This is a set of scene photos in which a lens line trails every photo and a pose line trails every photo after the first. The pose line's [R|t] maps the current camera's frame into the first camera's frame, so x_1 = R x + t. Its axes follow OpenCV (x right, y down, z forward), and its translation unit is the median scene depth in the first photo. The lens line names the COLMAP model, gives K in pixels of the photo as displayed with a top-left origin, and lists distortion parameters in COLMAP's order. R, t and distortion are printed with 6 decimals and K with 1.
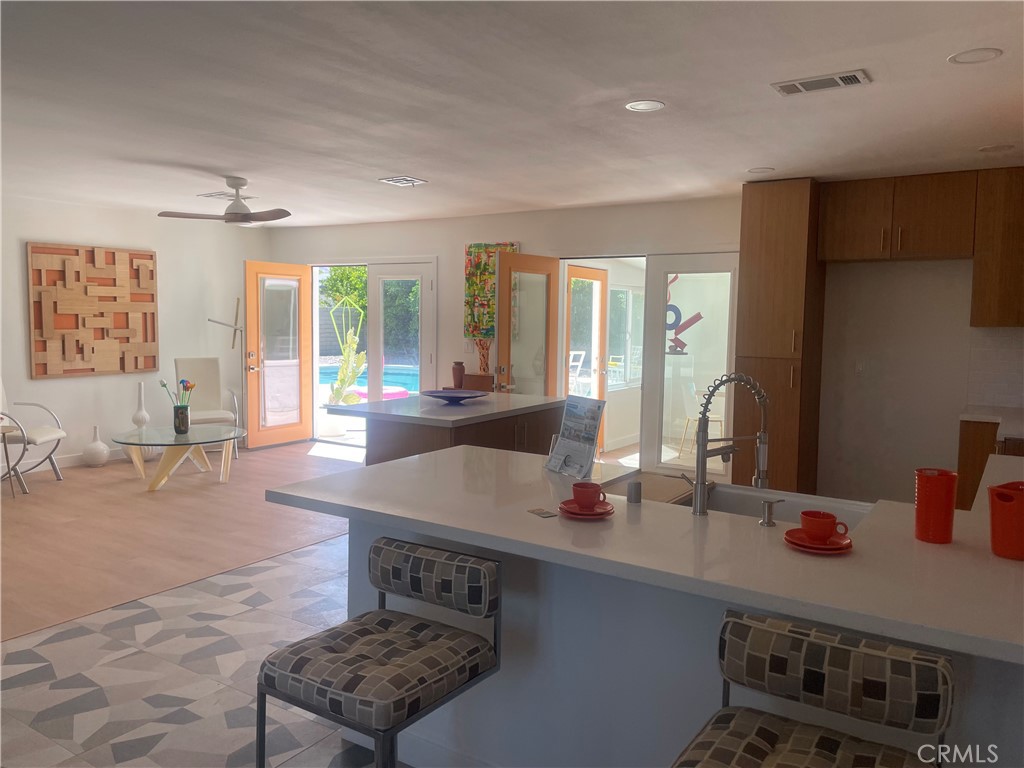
lens RADIAL K [[783.1, 0, 509.3], [0, 783.1, 378.6], [0, 0, 1]] dist [0.079111, -0.102285]
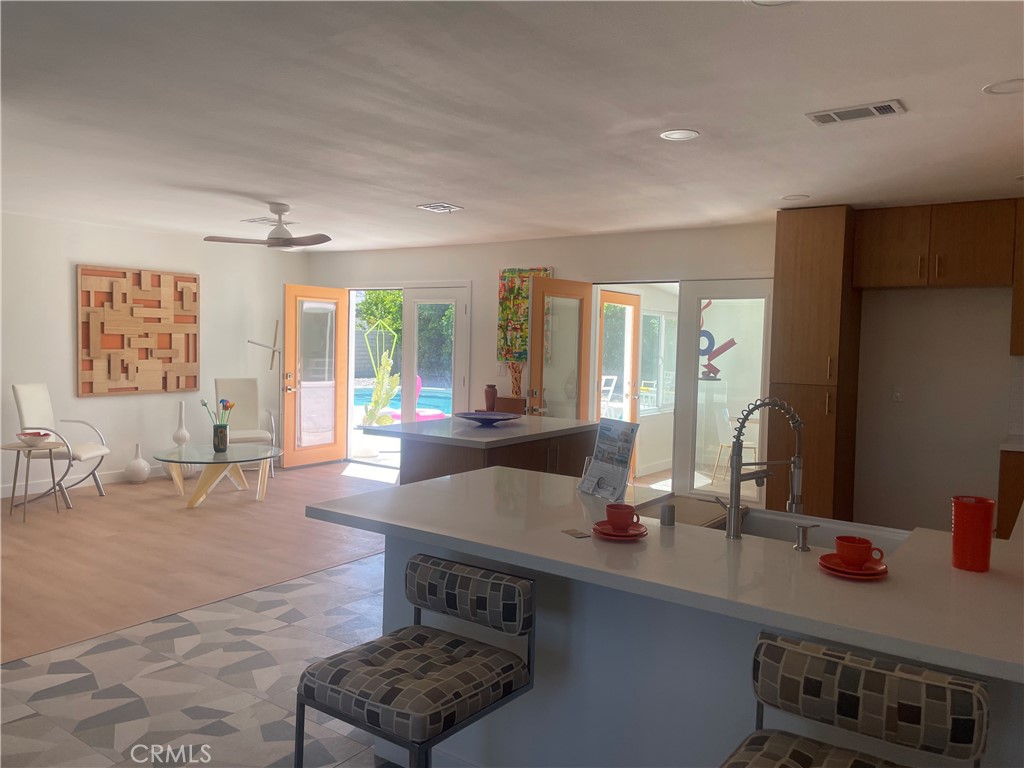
lens RADIAL K [[783.1, 0, 509.4], [0, 783.1, 378.4], [0, 0, 1]] dist [0.079111, -0.102285]
pose [[0.999176, 0.011376, -0.038971, -0.002551], [-0.012588, 0.999440, -0.030997, 0.001537], [0.038597, 0.031462, 0.998759, -0.008355]]
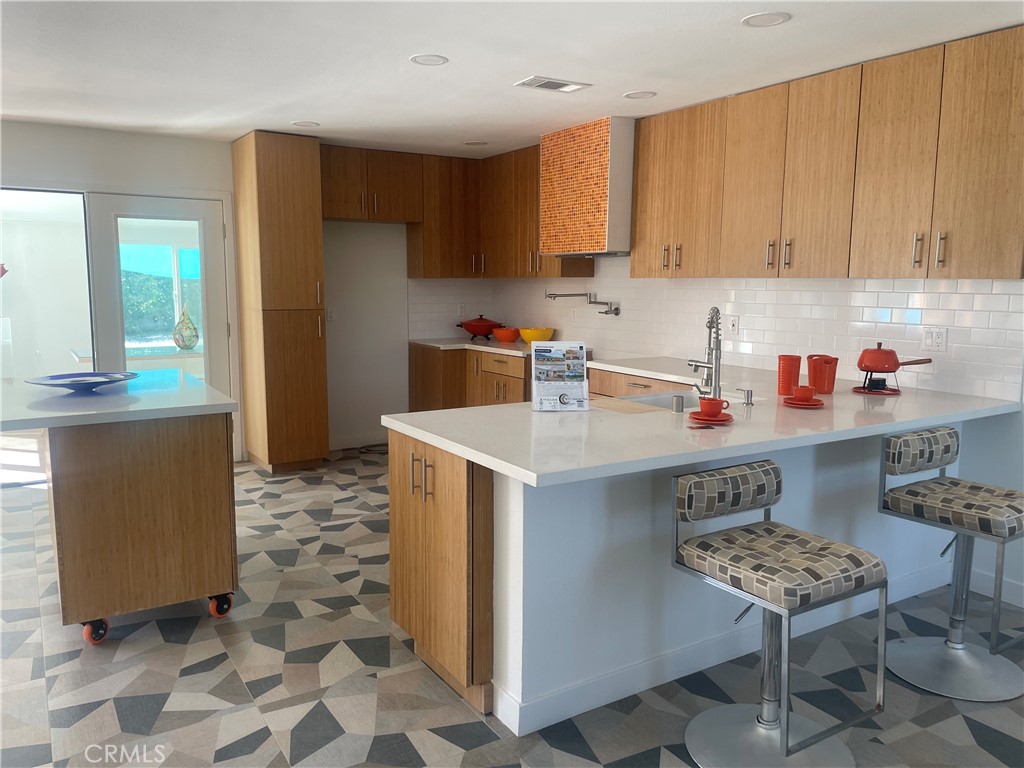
lens RADIAL K [[783.1, 0, 507.6], [0, 783.1, 389.3], [0, 0, 1]] dist [0.079111, -0.102285]
pose [[0.409991, -0.137541, 0.901660, -0.451952], [0.074334, 0.990315, 0.117264, -0.021013], [-0.909056, 0.018947, 0.416244, 0.290175]]
